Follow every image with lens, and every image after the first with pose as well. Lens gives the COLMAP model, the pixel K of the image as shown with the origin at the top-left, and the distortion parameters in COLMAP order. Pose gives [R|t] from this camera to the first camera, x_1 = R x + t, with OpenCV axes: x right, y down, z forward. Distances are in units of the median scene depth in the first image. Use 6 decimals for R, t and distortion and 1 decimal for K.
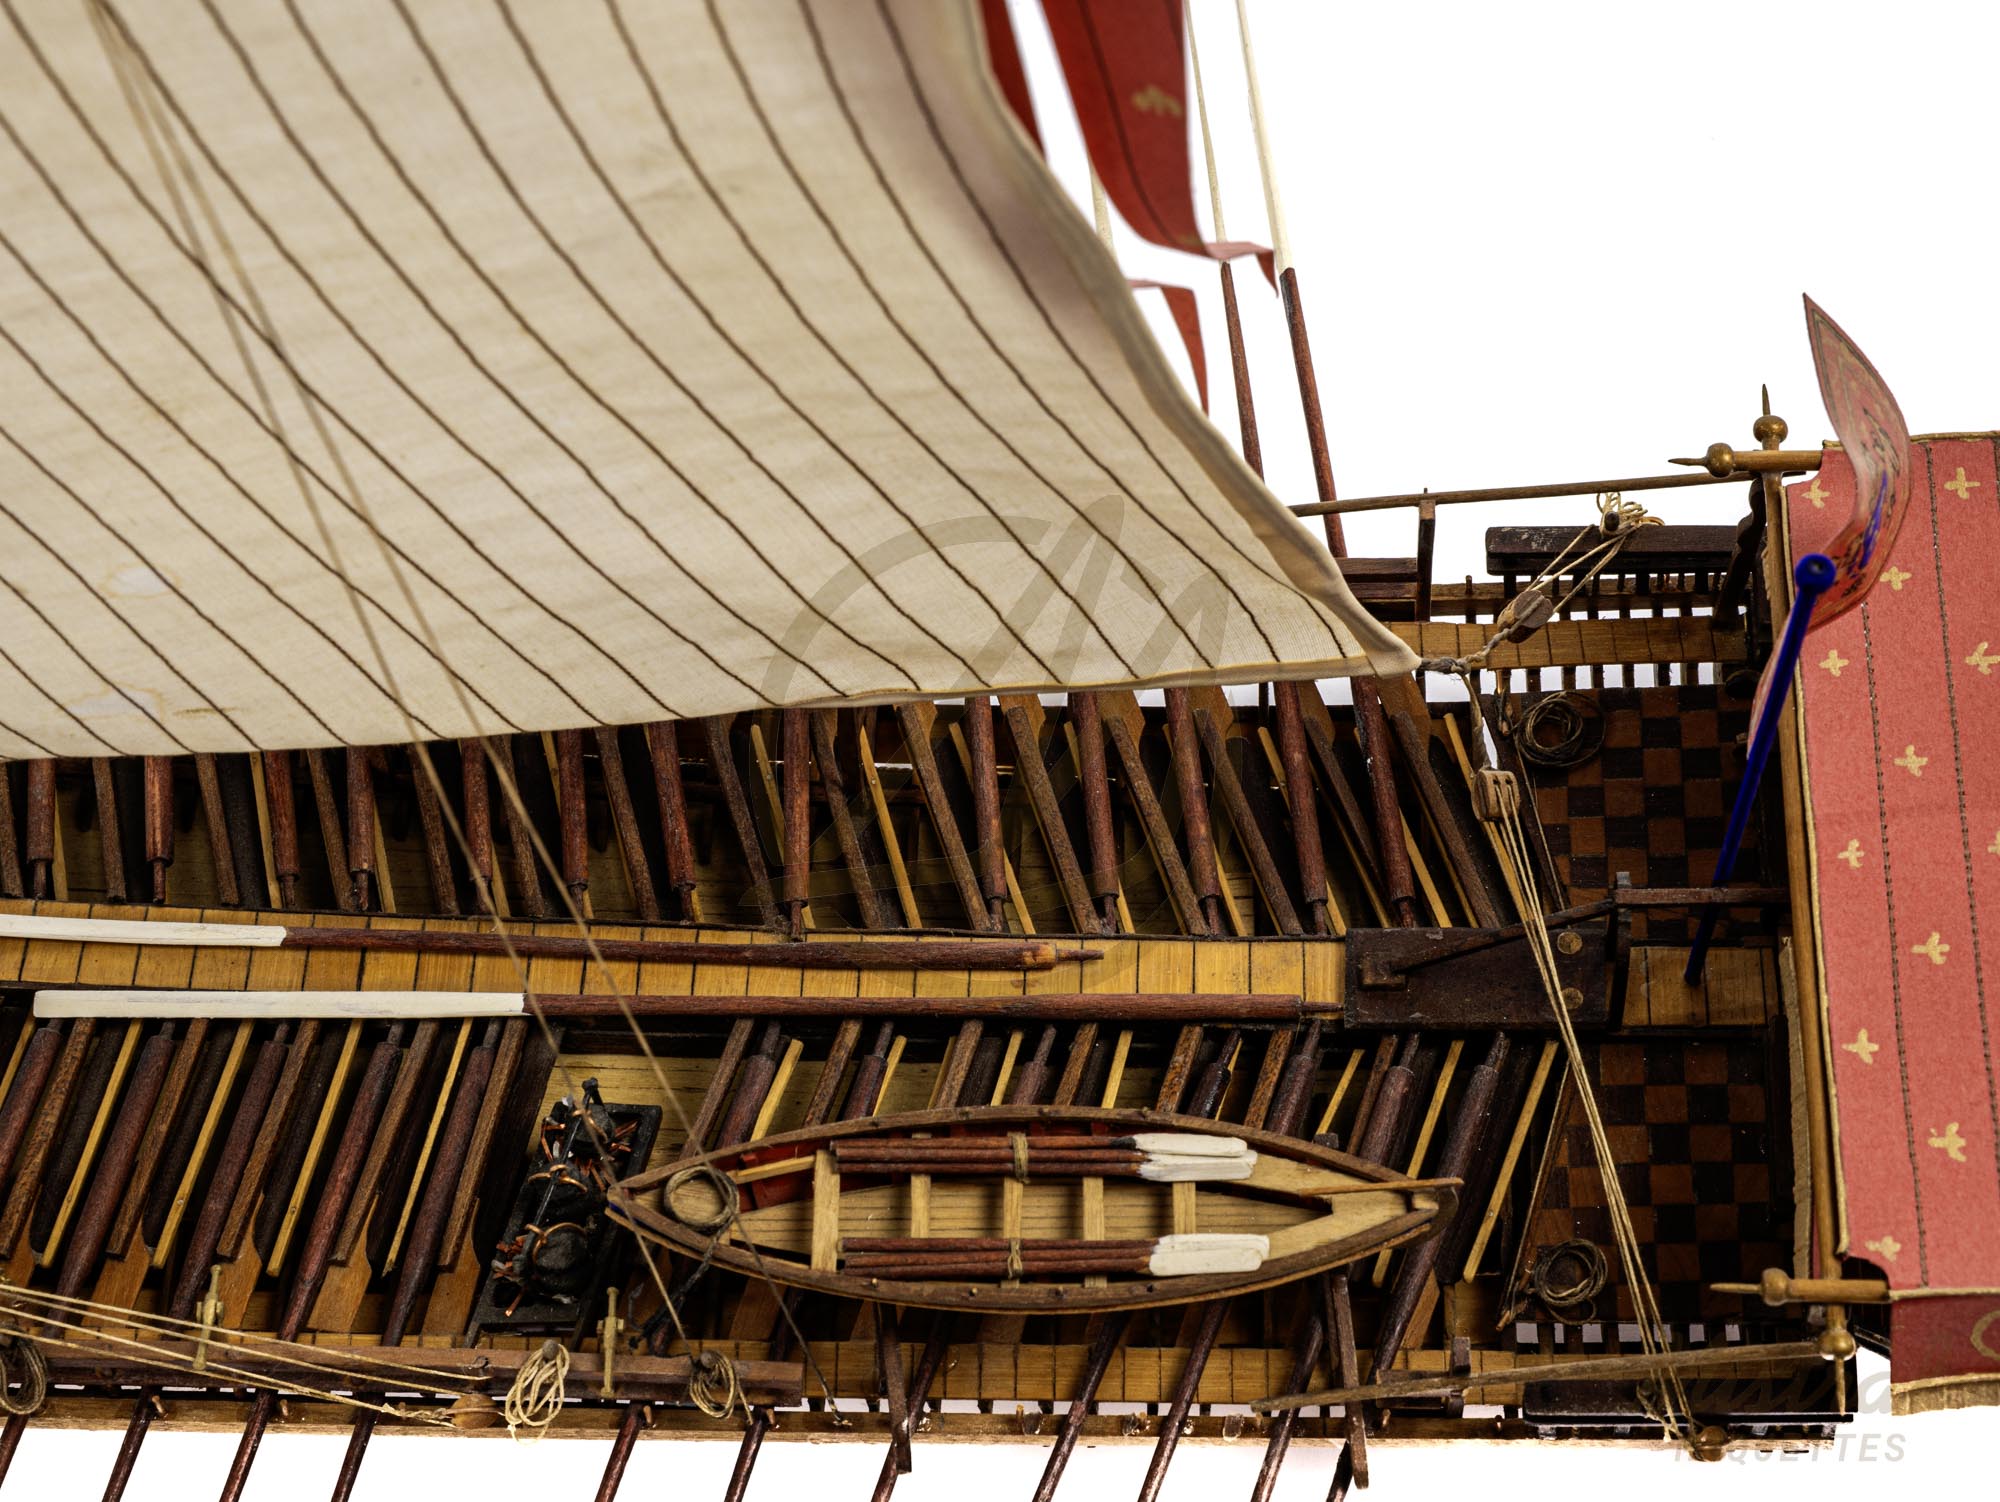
lens RADIAL K [[3728.9, 0, 1001.2], [0, 3728.9, 746.2], [0, 0, 1]] dist [0.044377, 0.000000]
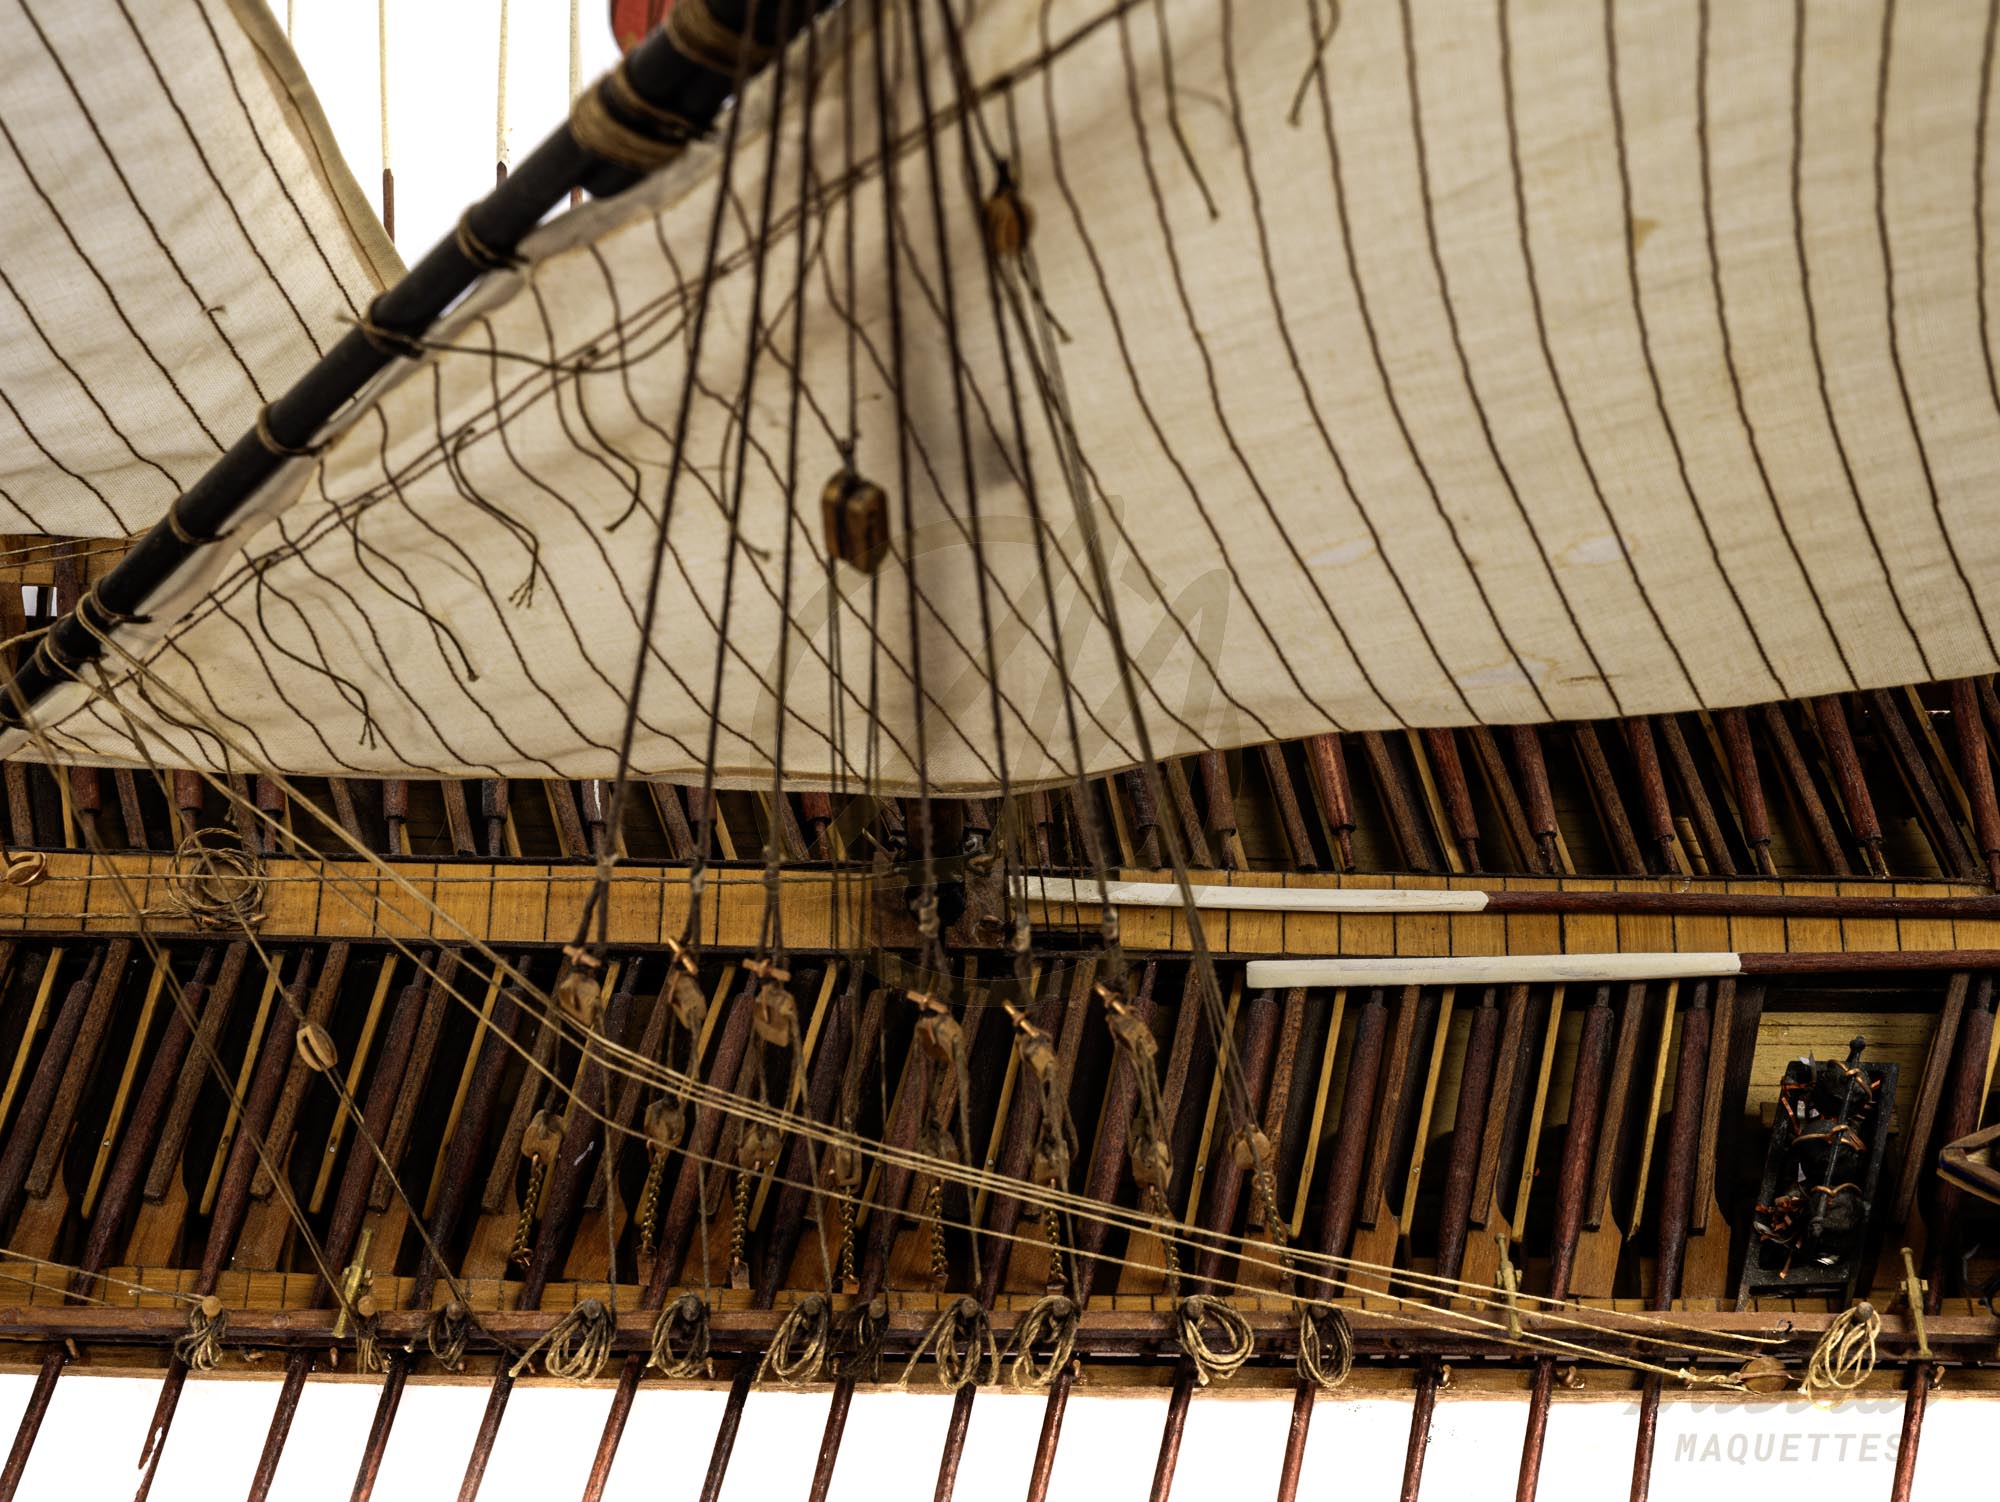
lens RADIAL K [[3728.9, 0, 1009.9], [0, 3728.9, 755.1], [0, 0, 1]] dist [0.044377, 0.000000]
pose [[0.999495, -0.025891, -0.018396, -0.303035], [0.026237, 0.999478, 0.018831, -0.010037], [0.017899, -0.019304, 0.999653, 0.005598]]
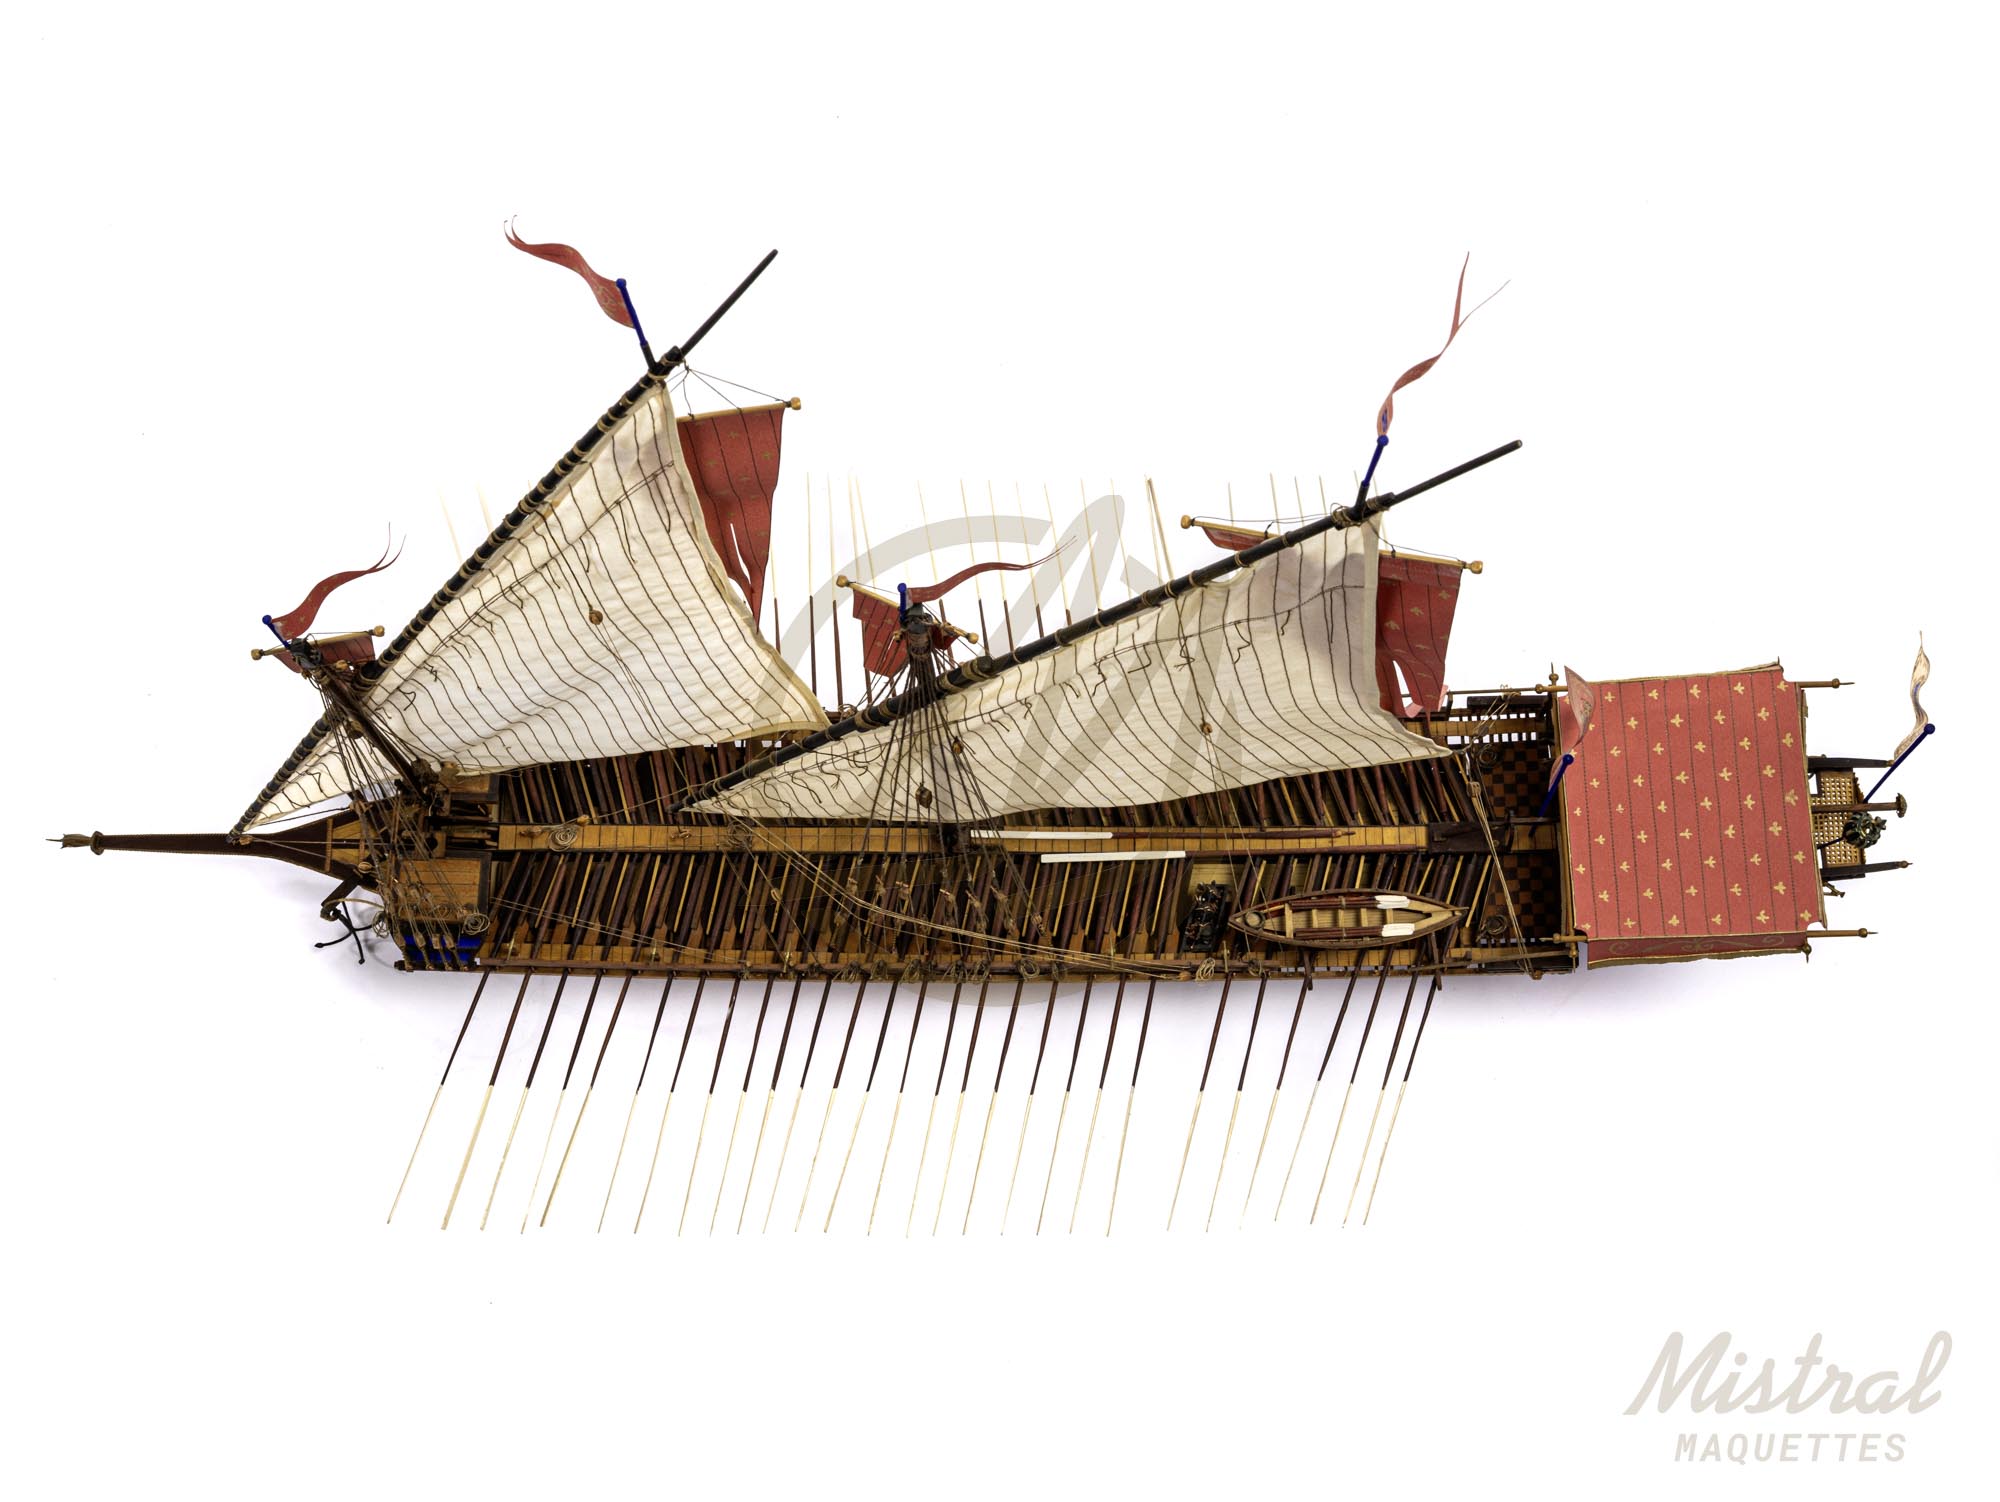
lens RADIAL K [[2227.7, 0, 992.3], [0, 2227.7, 756.5], [0, 0, 1]] dist [-0.098900, 0.000000]
pose [[0.998752, -0.034853, -0.035784, -0.228110], [0.039976, 0.987228, 0.154216, -0.337430], [0.029952, -0.155454, 0.987389, -0.985199]]
